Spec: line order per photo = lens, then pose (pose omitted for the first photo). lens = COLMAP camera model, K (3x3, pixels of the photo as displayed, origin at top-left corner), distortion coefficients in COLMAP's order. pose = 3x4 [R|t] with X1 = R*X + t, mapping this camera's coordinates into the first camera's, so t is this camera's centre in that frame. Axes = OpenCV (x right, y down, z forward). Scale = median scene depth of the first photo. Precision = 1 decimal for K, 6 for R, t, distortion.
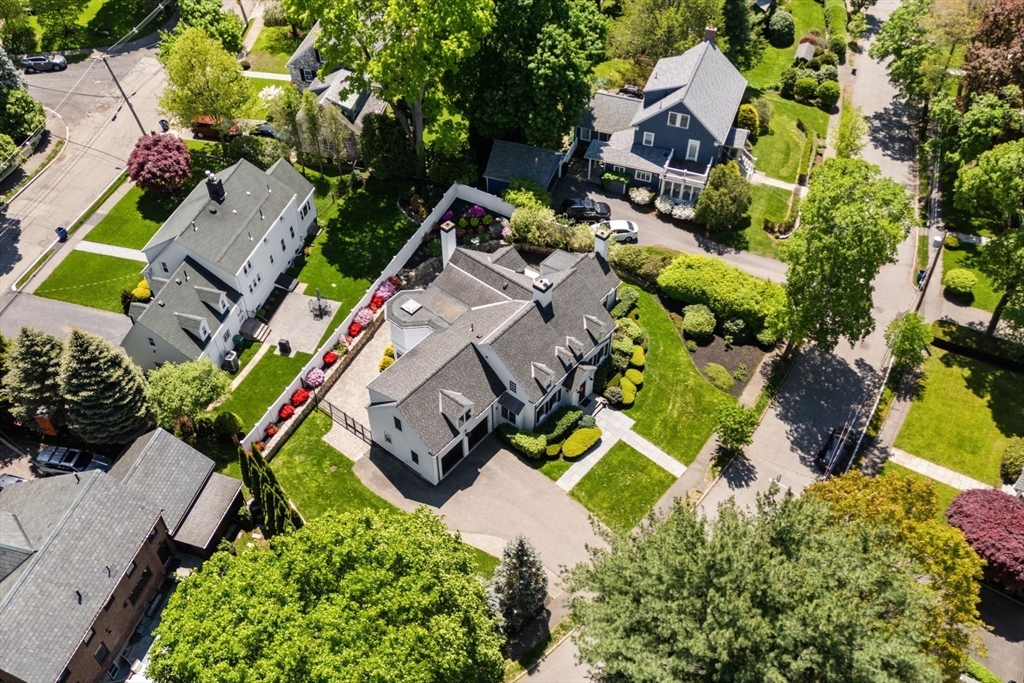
lens RADIAL K [[861.2, 0, 510.5], [0, 861.2, 367.9], [0, 0, 1]] dist [0.097868, -0.130164]
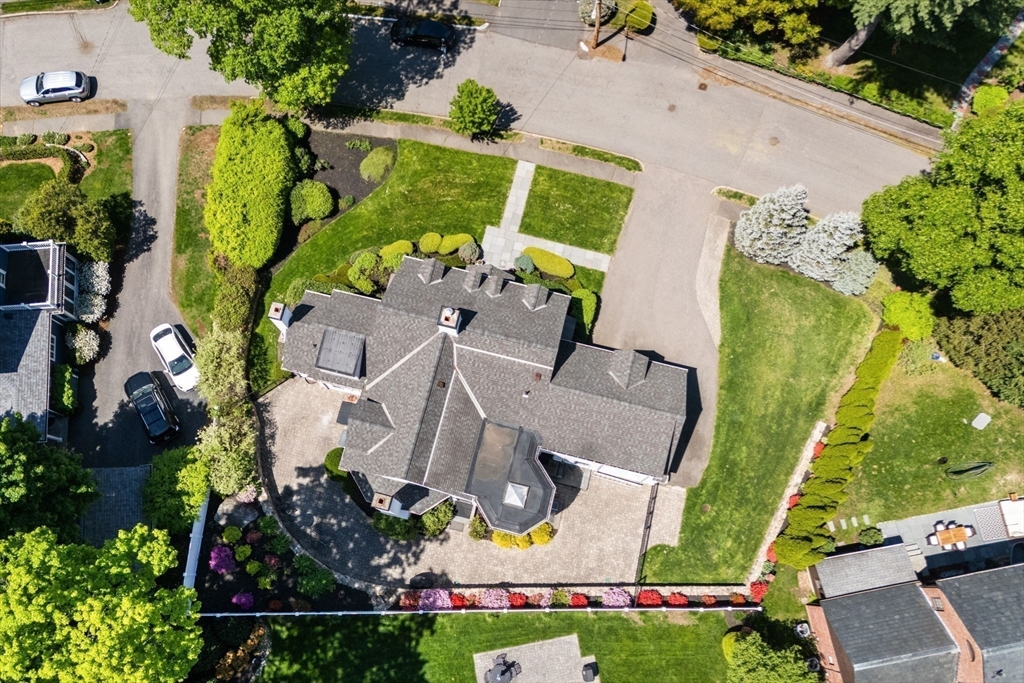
lens RADIAL K [[861.2, 0, 510.5], [0, 861.2, 367.9], [0, 0, 1]] dist [0.097868, -0.130164]
pose [[-0.435733, -0.878575, 0.195554, -0.154487], [0.664282, -0.167299, 0.728519, -0.555714], [-0.607343, 0.447343, 0.656520, 0.464046]]
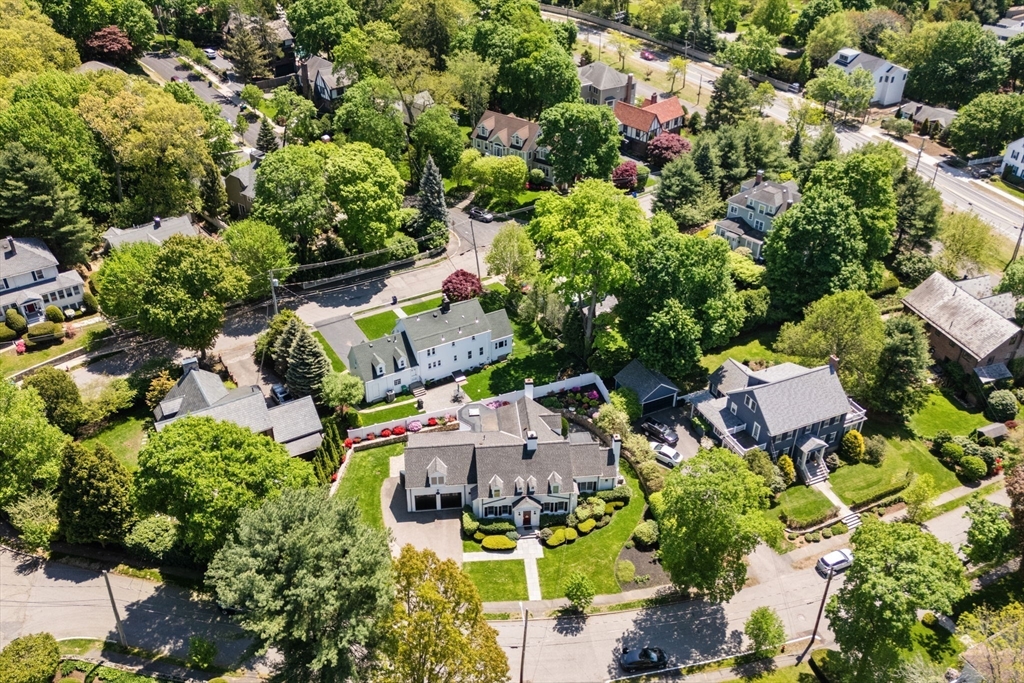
lens RADIAL K [[861.2, 0, 510.5], [0, 861.2, 367.9], [0, 0, 1]] dist [0.097868, -0.130164]
pose [[0.710821, 0.414744, -0.568085, 0.736361], [-0.532170, 0.845229, -0.048803, -0.093343], [0.459922, 0.337008, 0.821521, -0.245547]]
